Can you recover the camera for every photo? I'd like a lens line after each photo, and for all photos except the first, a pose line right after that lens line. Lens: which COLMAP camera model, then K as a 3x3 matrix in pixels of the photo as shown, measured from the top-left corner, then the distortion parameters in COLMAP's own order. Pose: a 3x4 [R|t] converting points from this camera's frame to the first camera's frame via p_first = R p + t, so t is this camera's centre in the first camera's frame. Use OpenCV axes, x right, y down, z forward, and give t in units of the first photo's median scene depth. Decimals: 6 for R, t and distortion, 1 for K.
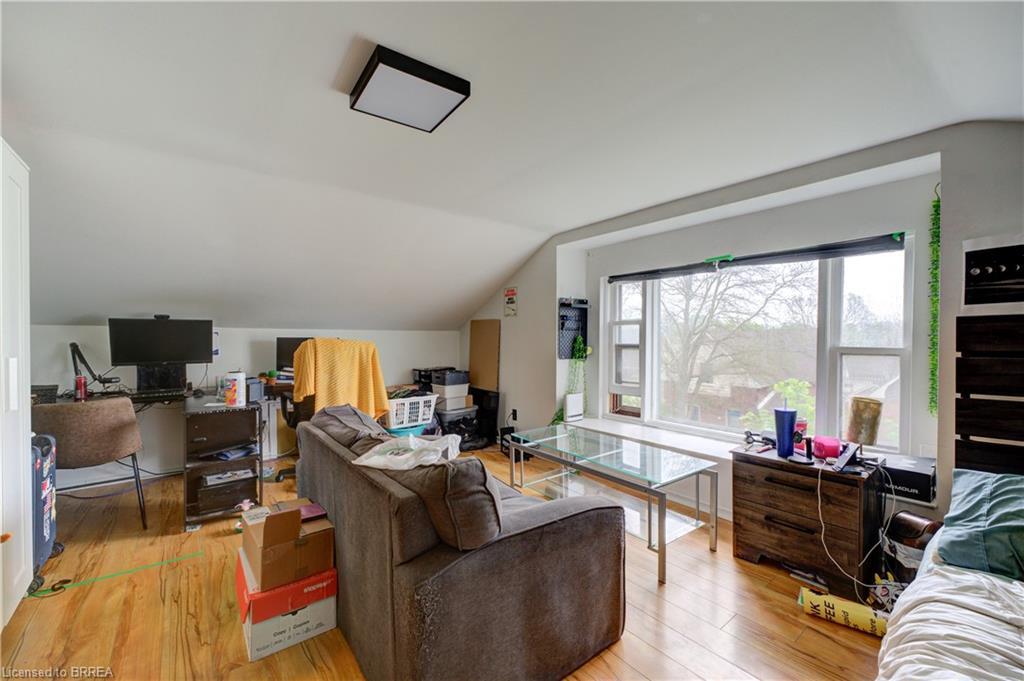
lens RADIAL K [[425.2, 0, 510.8], [0, 425.2, 339.1], [0, 0, 1]] dist [0.000930, 0.000044]
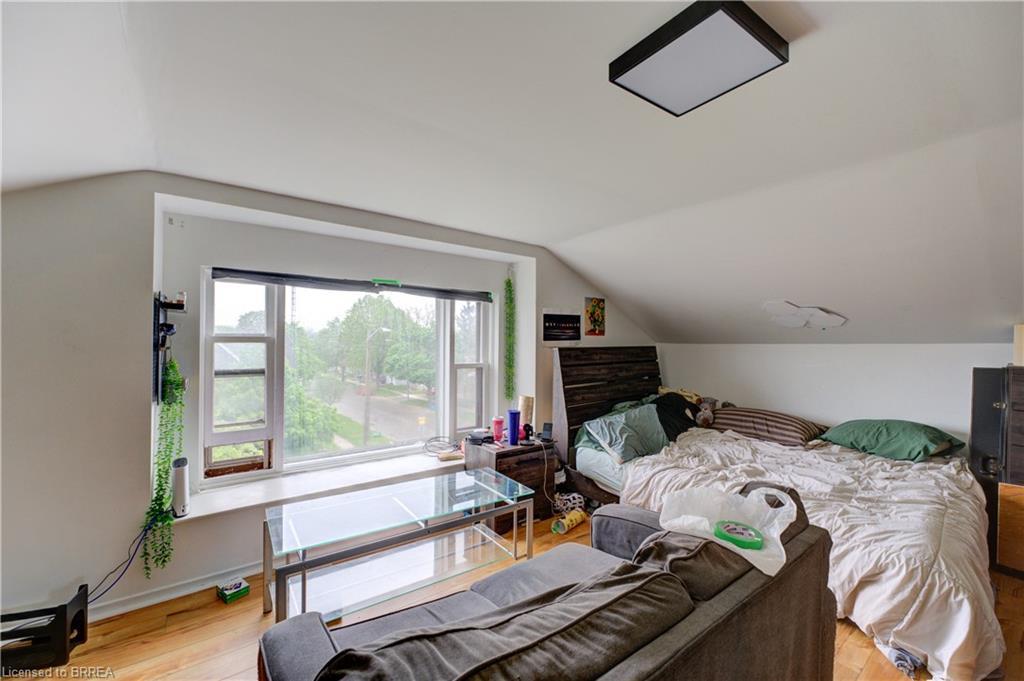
lens RADIAL K [[399.8, 0, 510.3], [0, 399.8, 349.7], [0, 0, 1]] dist [-0.001444, -0.000012]
pose [[0.036685, 0.006230, 0.999307, -0.438218], [0.008017, 0.999947, -0.006528, -0.016962], [-0.999295, 0.008251, 0.036633, 0.624445]]
